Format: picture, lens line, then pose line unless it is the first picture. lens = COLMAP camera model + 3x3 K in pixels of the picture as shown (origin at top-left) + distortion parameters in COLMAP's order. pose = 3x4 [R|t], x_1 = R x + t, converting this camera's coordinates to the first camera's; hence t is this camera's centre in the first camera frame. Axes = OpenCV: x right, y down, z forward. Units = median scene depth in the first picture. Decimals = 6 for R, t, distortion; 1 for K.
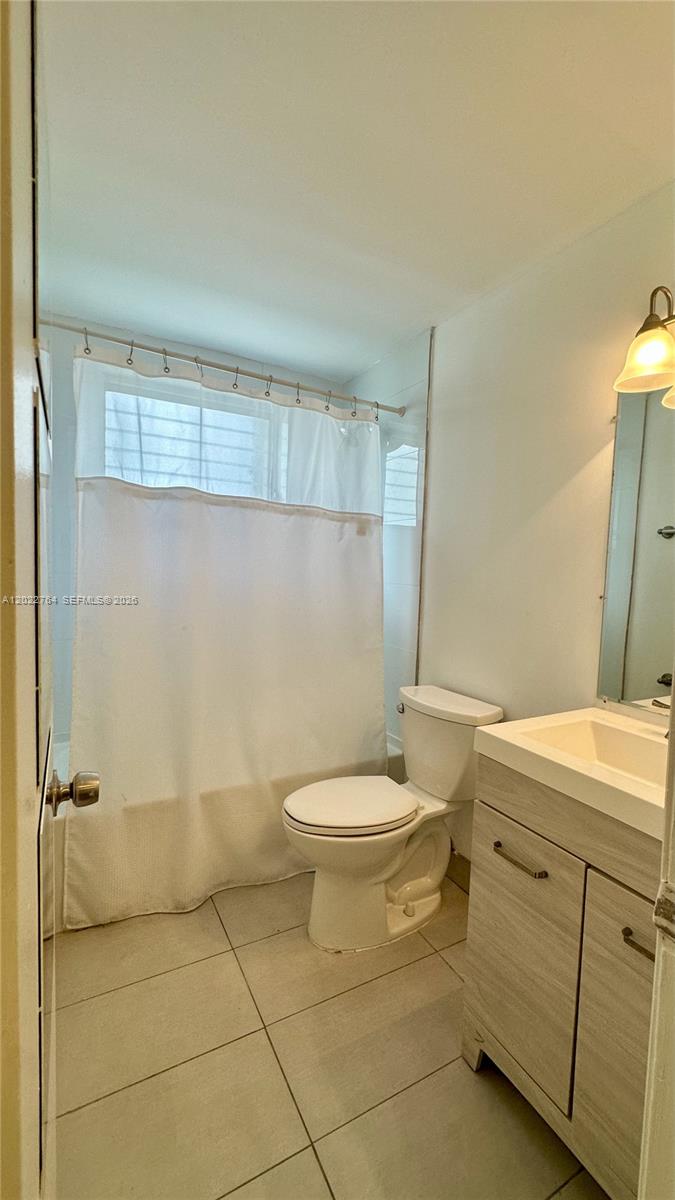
lens RADIAL K [[496.8, 0, 343.7], [0, 496.8, 604.5], [0, 0, 1]] dist [0.000256, 0.000229]
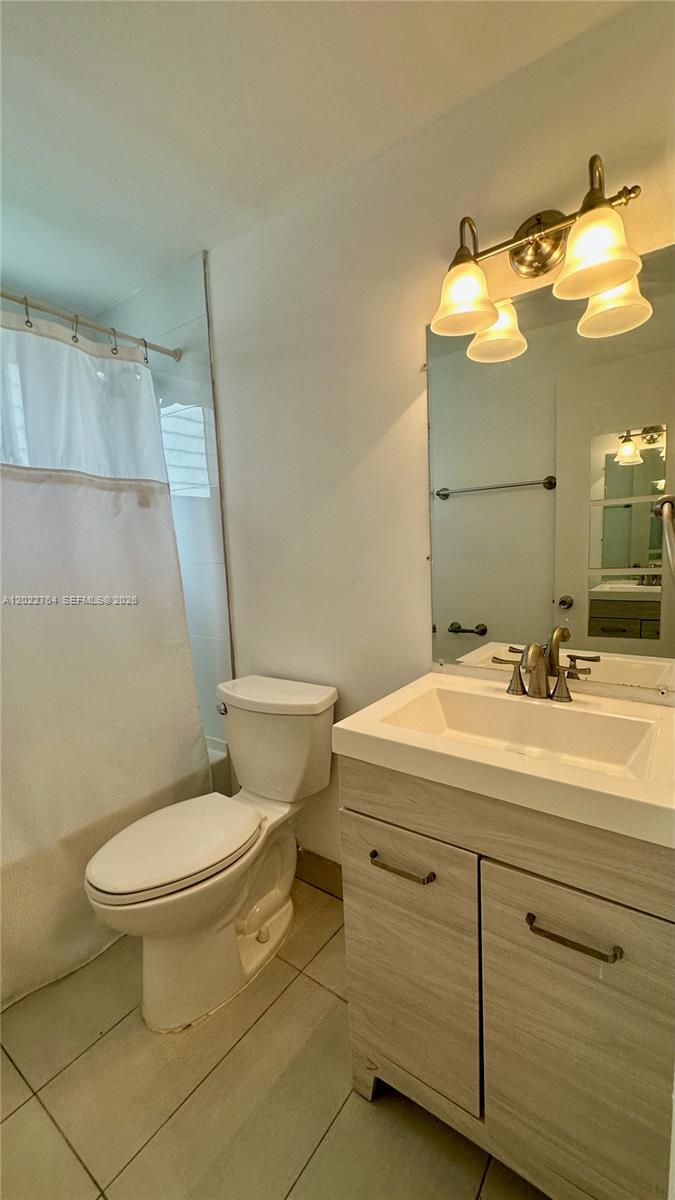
lens RADIAL K [[485.6, 0, 341.6], [0, 485.6, 601.3], [0, 0, 1]] dist [-0.001642, 0.000160]
pose [[0.903363, -0.122285, 0.411075, -0.020909], [0.103417, 0.992316, 0.067925, -0.010049], [-0.416222, -0.018849, 0.909068, 0.170239]]
